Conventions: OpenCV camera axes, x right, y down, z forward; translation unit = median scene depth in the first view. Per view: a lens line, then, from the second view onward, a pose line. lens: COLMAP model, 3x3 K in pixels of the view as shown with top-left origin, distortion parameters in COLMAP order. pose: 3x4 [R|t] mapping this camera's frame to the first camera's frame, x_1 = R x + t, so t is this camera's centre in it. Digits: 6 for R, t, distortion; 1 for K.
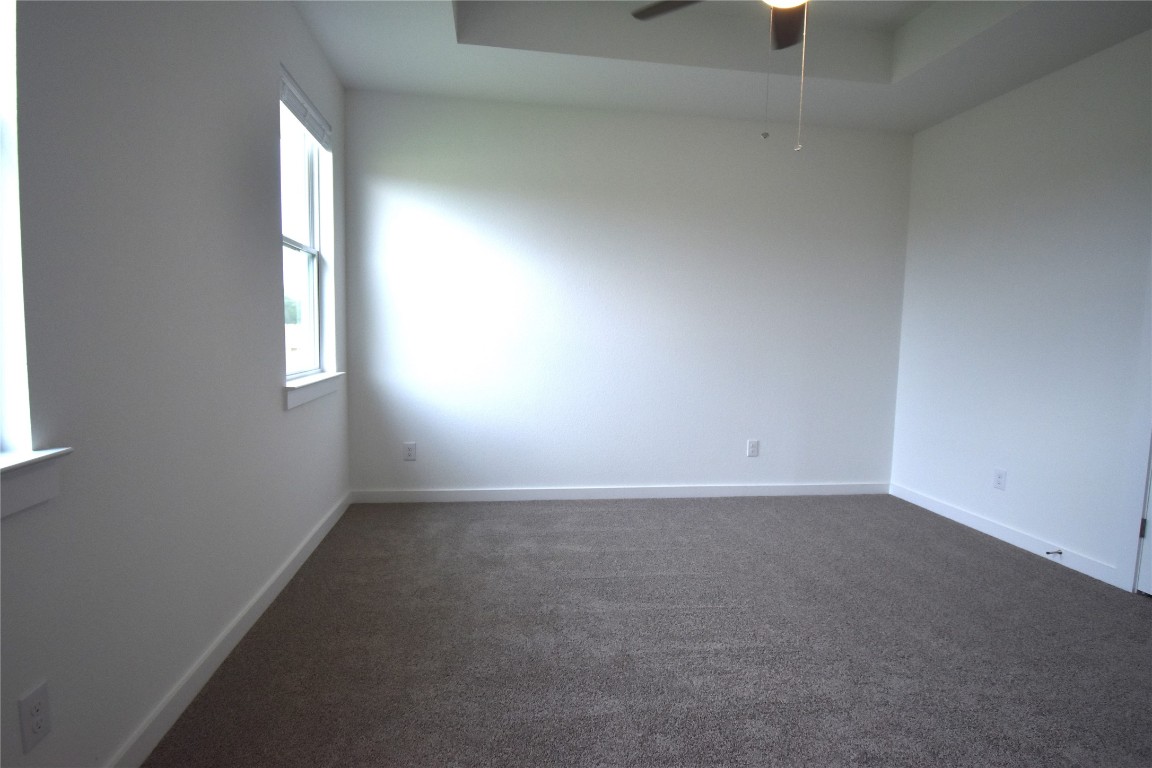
lens RADIAL K [[578.4, 0, 575.1], [0, 578.4, 384.8], [0, 0, 1]] dist [0.023073, -0.031502]
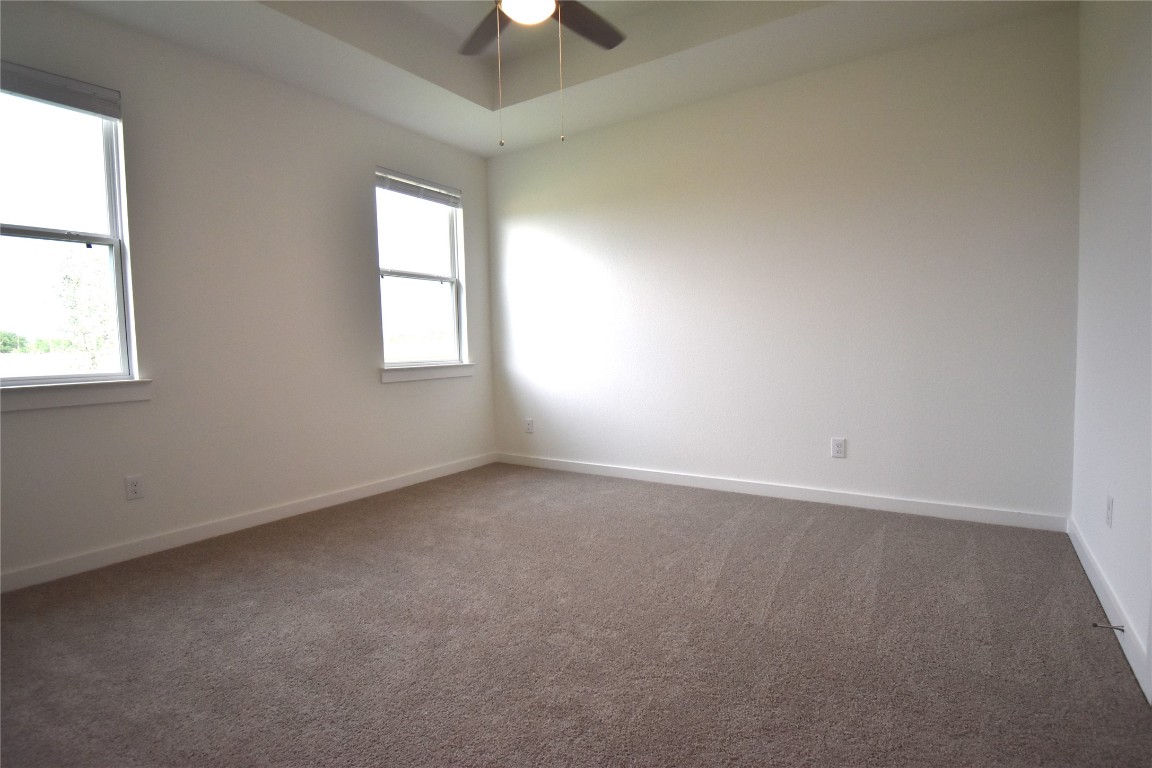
lens RADIAL K [[578.4, 0, 575.1], [0, 578.4, 384.8], [0, 0, 1]] dist [0.023073, -0.031502]
pose [[0.738573, 0.003582, -0.674164, 0.656709], [-0.021023, 0.999622, -0.017720, 0.045209], [0.673846, 0.027260, 0.738369, 0.129092]]
